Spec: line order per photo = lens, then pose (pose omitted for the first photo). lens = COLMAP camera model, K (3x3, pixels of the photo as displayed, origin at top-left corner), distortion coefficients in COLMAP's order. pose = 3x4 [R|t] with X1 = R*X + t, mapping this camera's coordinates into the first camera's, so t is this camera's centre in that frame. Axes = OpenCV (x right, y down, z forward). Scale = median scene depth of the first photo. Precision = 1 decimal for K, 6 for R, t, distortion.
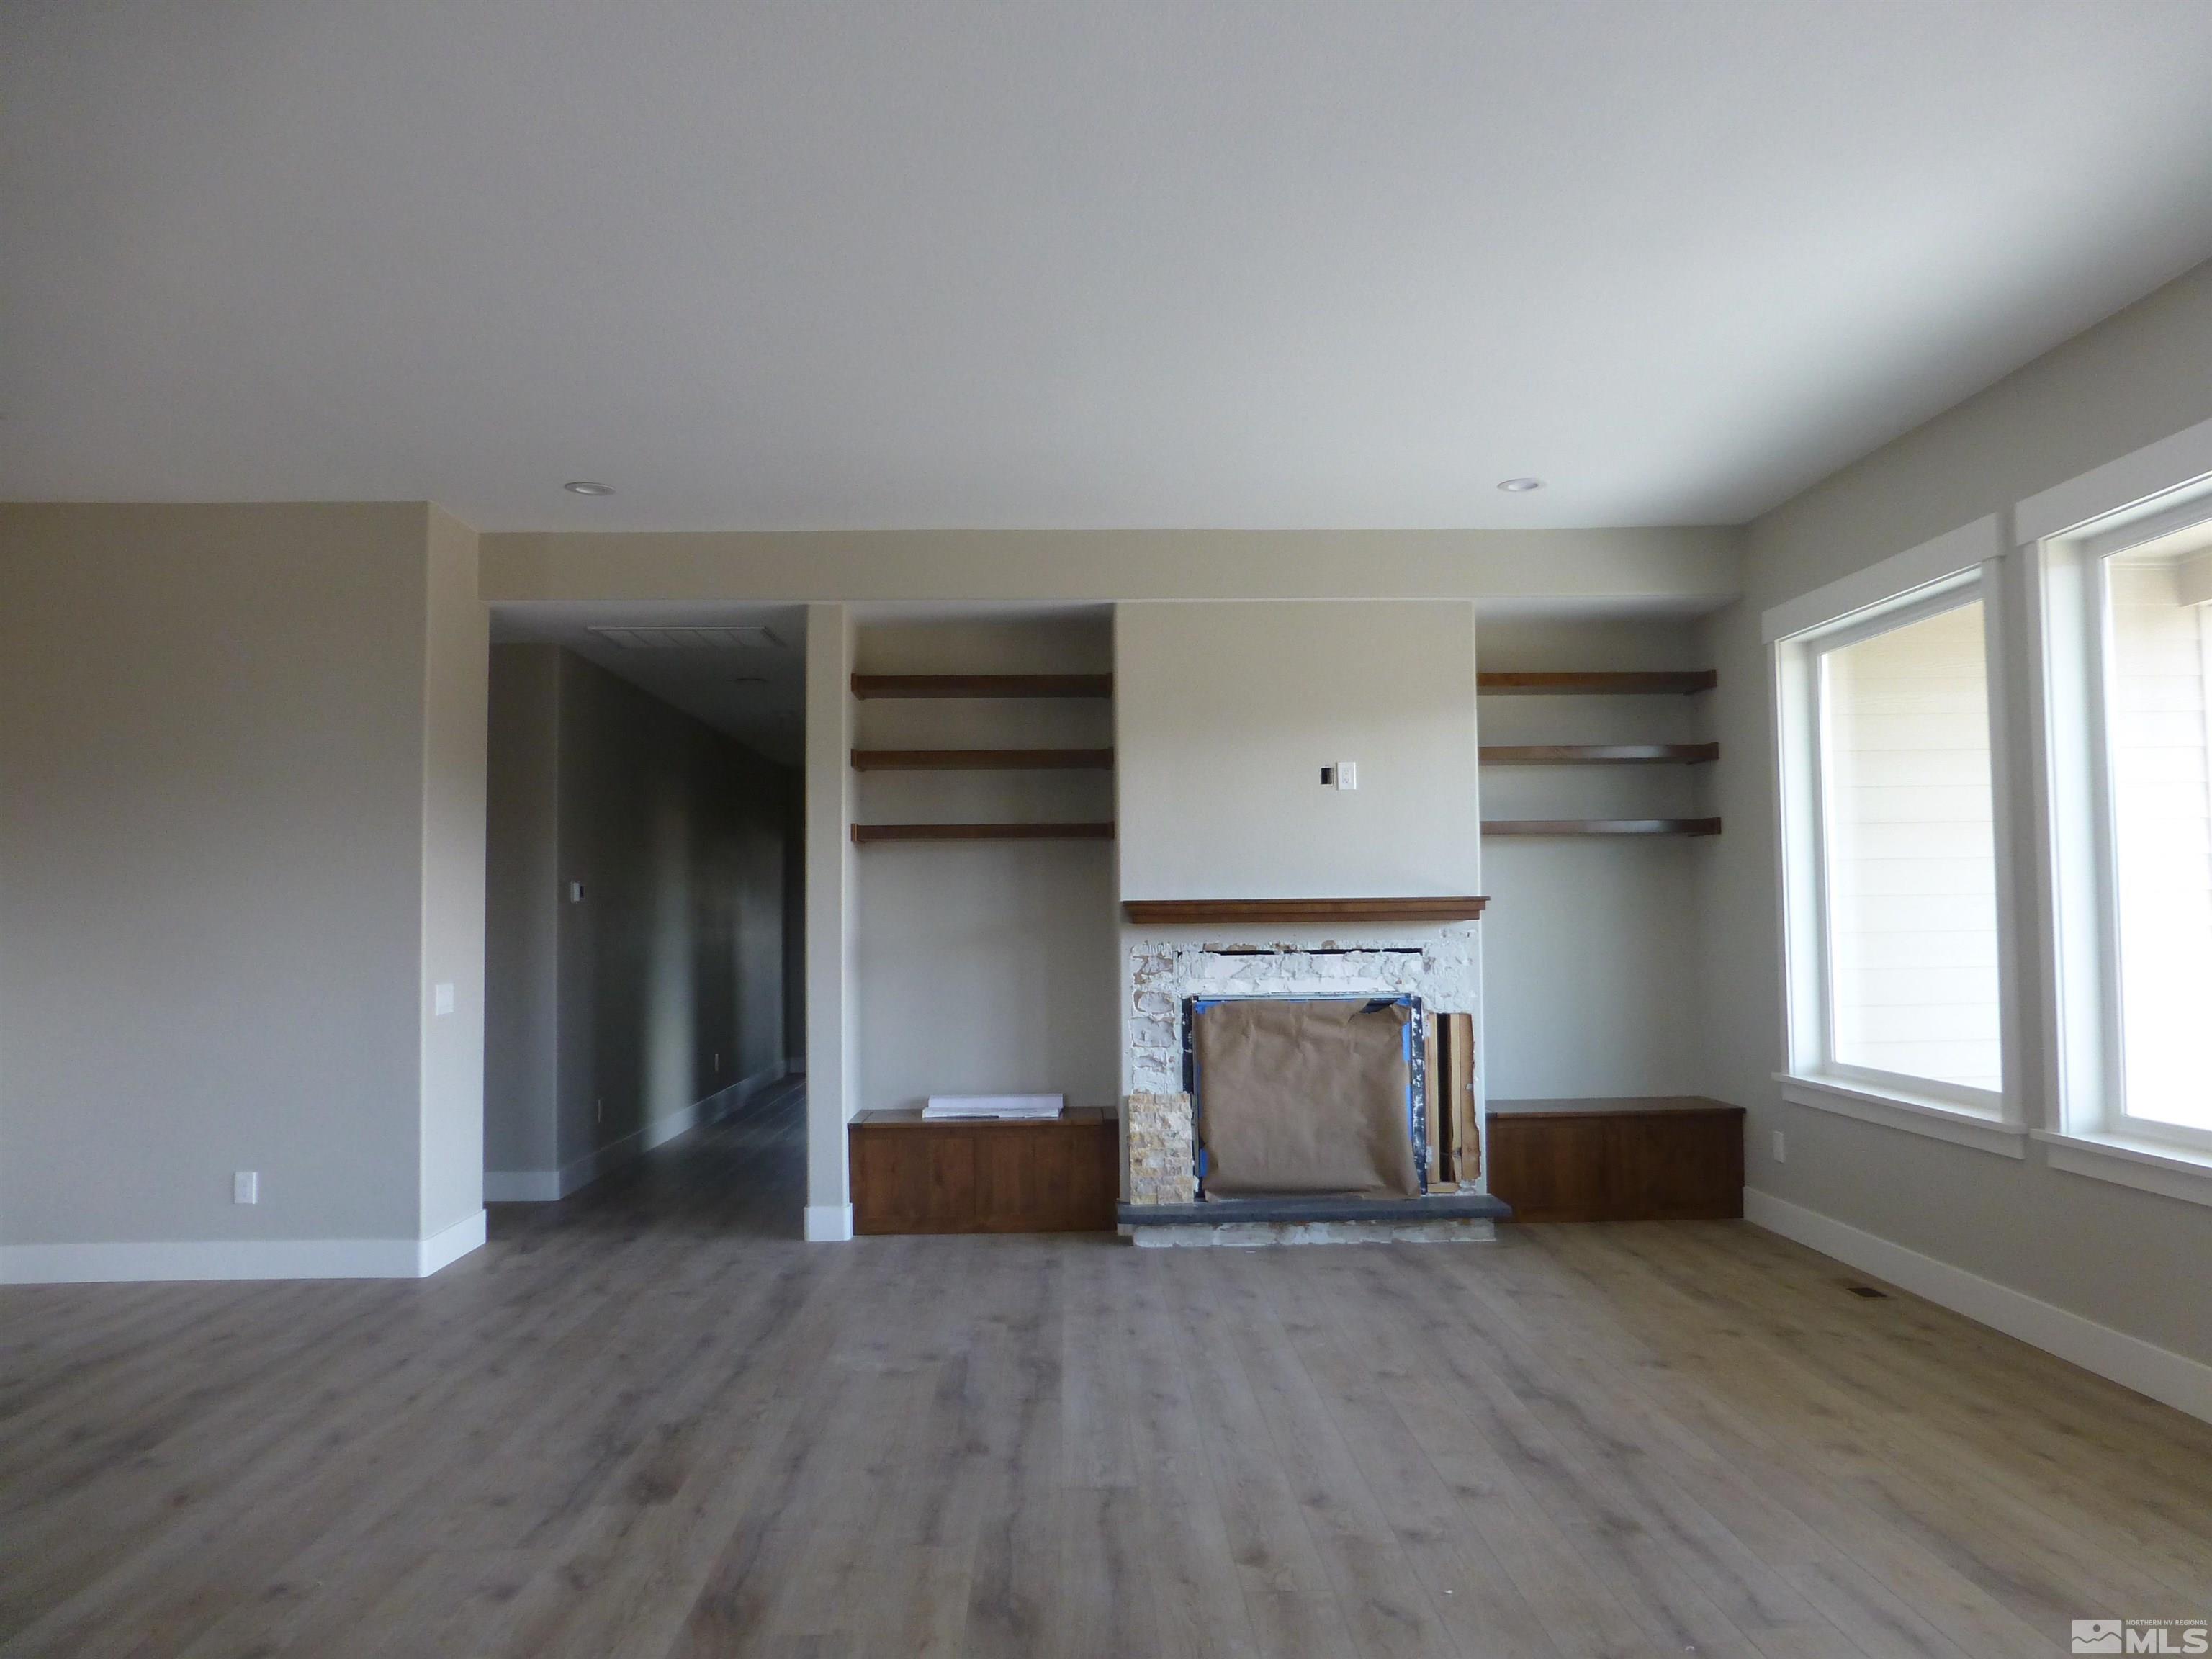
lens RADIAL K [[1608.8, 0, 1106.0], [0, 1608.8, 829.5], [0, 0, 1]] dist [-0.056855, 0.062800]
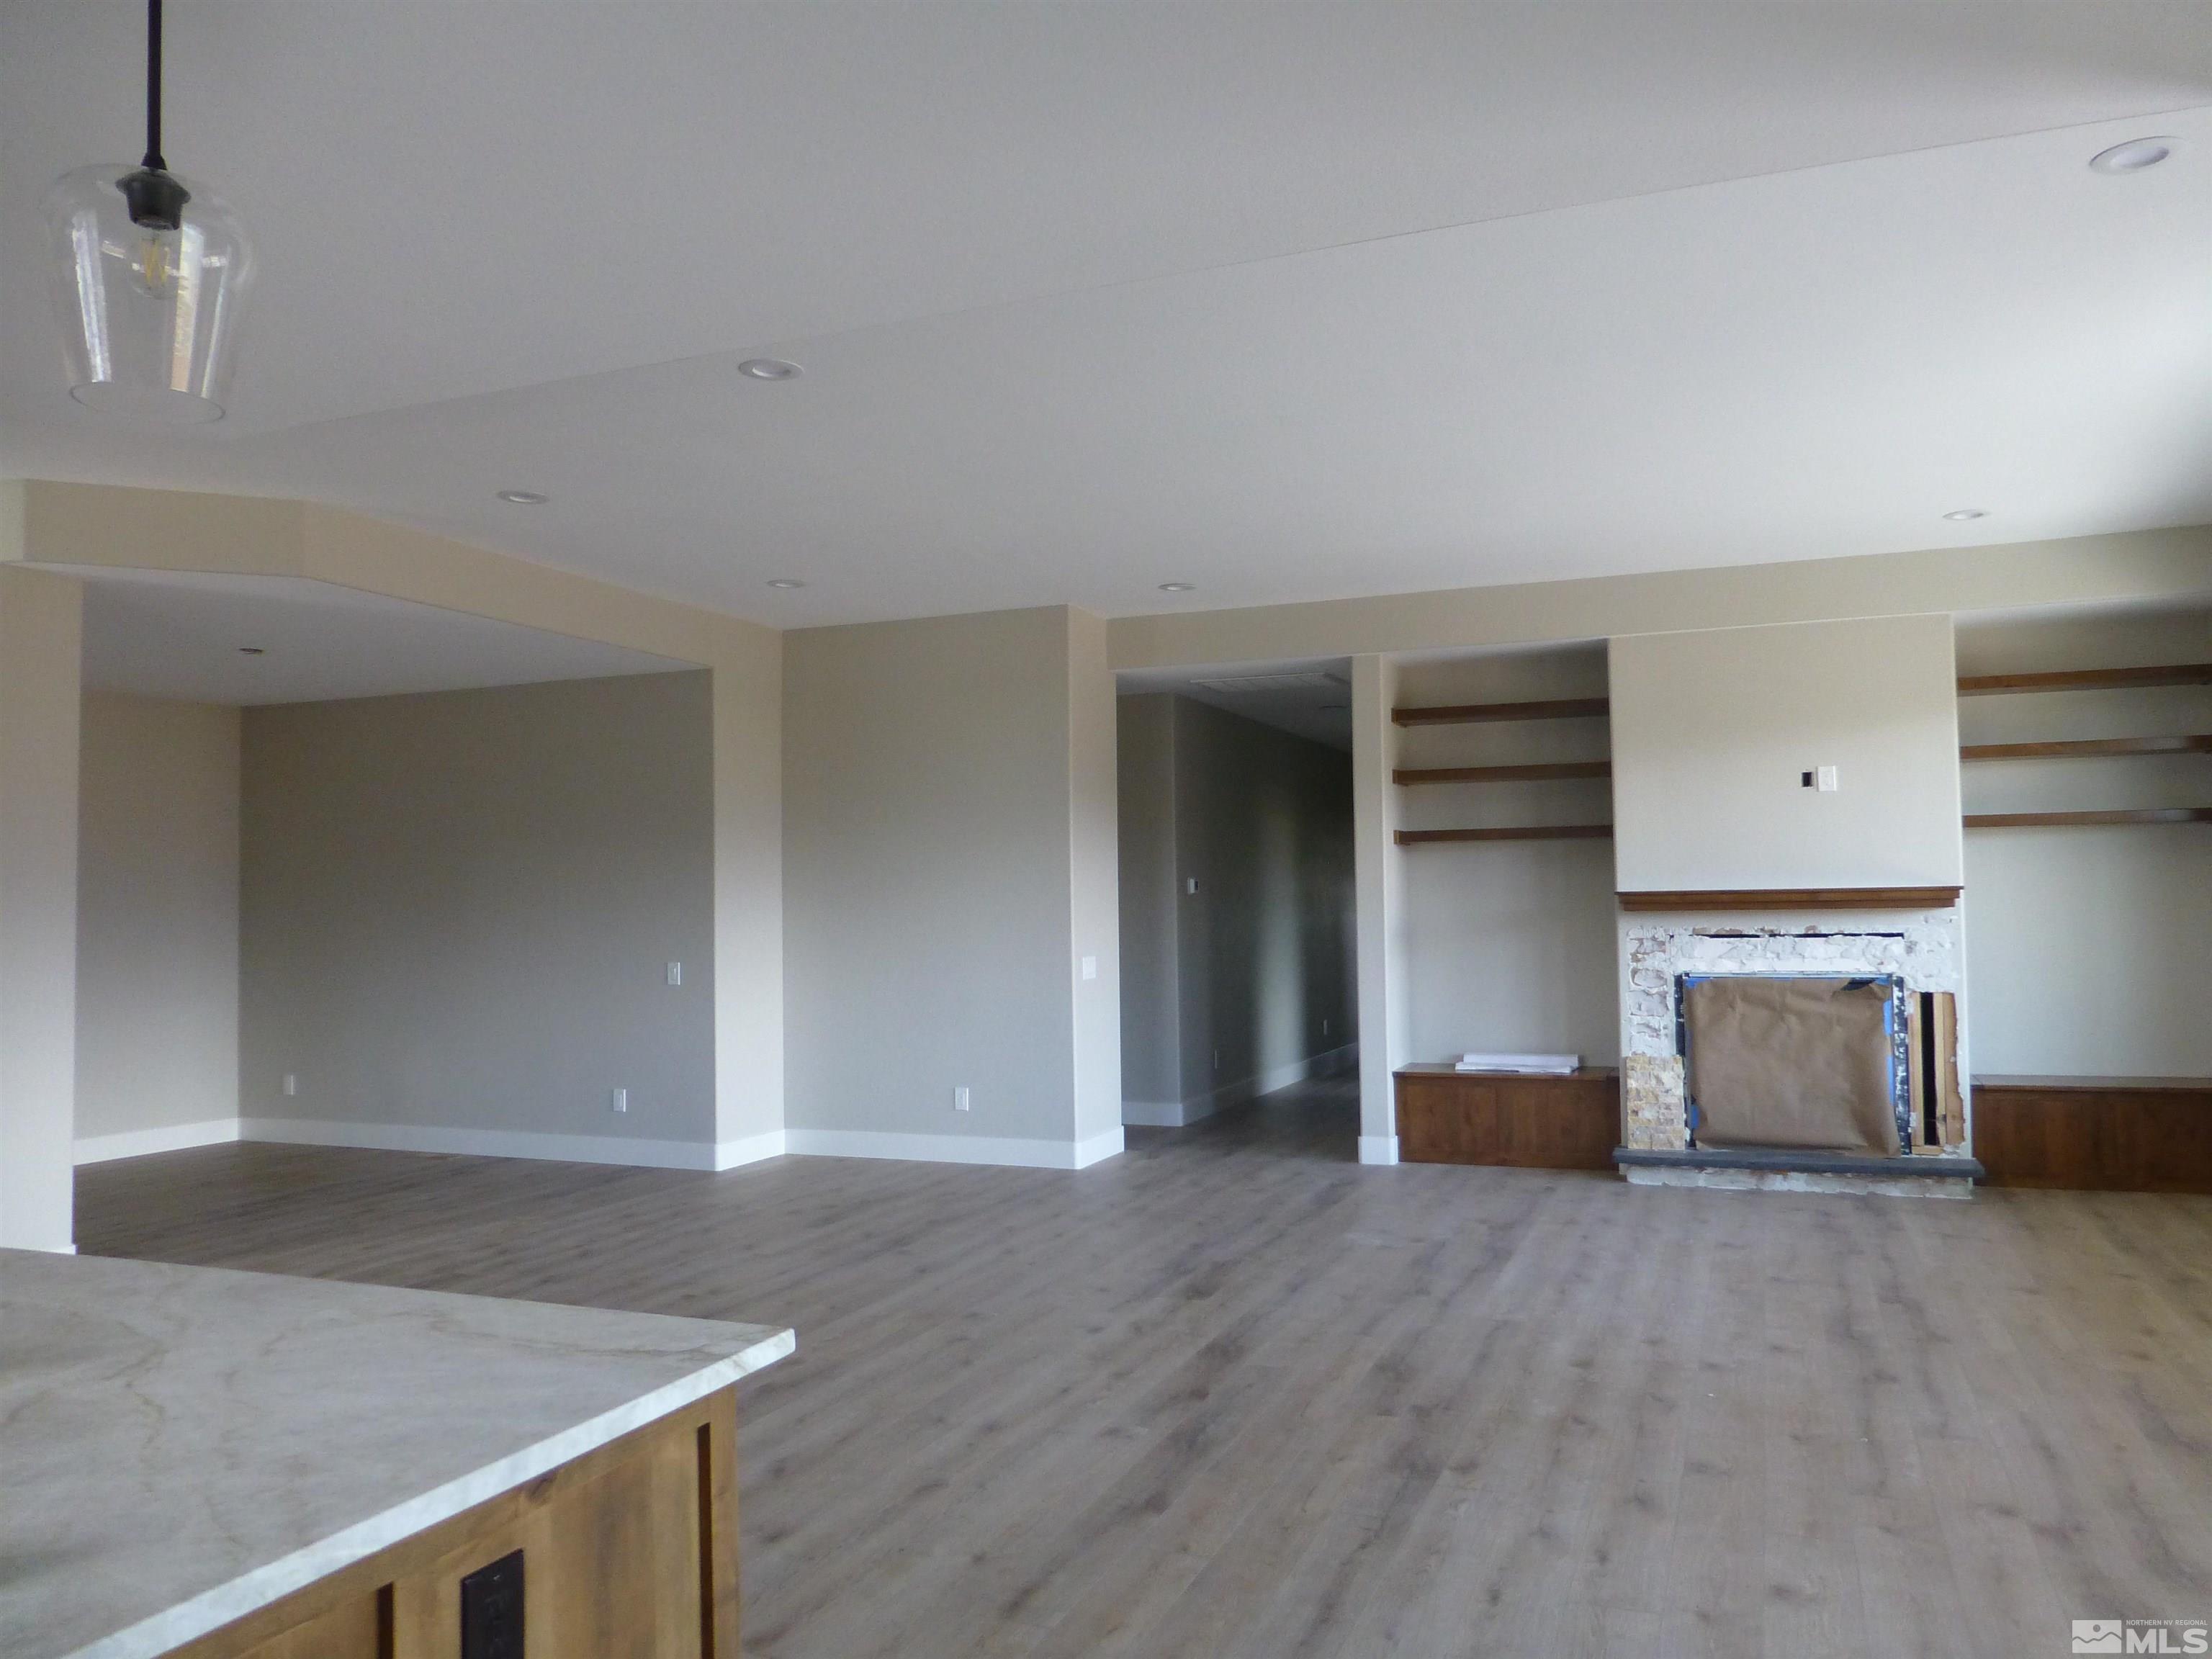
lens RADIAL K [[1569.5, 0, 1106.0], [0, 1569.5, 829.5], [0, 0, 1]] dist [-0.032137, -0.006888]
pose [[0.916883, -0.021011, -0.398603, 0.123403], [0.025714, 0.999649, 0.006455, -0.018249], [0.398328, -0.016168, 0.917101, -0.201314]]
